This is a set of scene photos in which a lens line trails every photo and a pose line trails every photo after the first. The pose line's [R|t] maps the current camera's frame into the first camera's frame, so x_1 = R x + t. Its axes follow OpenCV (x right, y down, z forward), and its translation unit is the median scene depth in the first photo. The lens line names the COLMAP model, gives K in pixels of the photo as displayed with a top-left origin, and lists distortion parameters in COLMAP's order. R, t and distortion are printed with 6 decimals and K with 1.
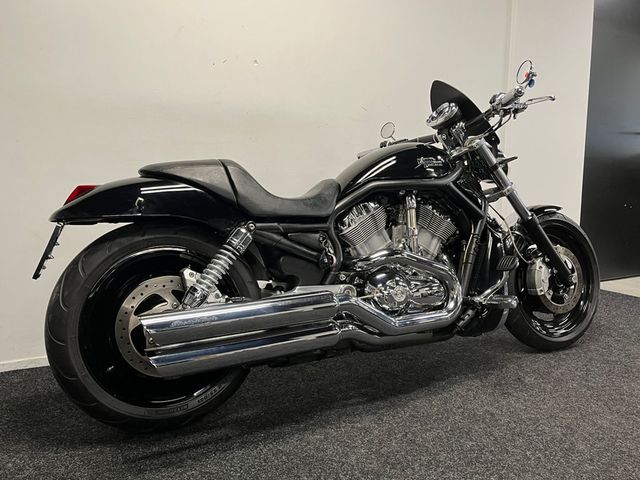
lens RADIAL K [[568.9, 0, 320.0], [0, 568.9, 240.0], [0, 0, 1]] dist [0.010540, 0.008973]
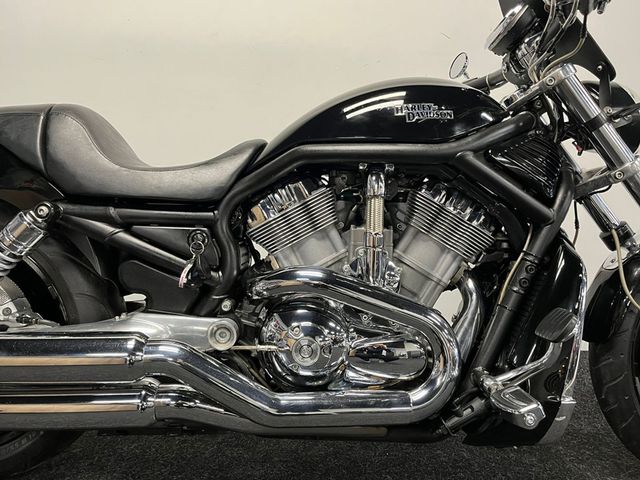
lens RADIAL K [[568.9, 0, 320.0], [0, 568.9, 240.0], [0, 0, 1]] dist [0.010540, 0.008973]
pose [[0.890316, 0.104076, -0.443290, 0.358314], [-0.075023, 0.993752, 0.082636, -0.055501], [0.449121, -0.040315, 0.892561, 0.485583]]
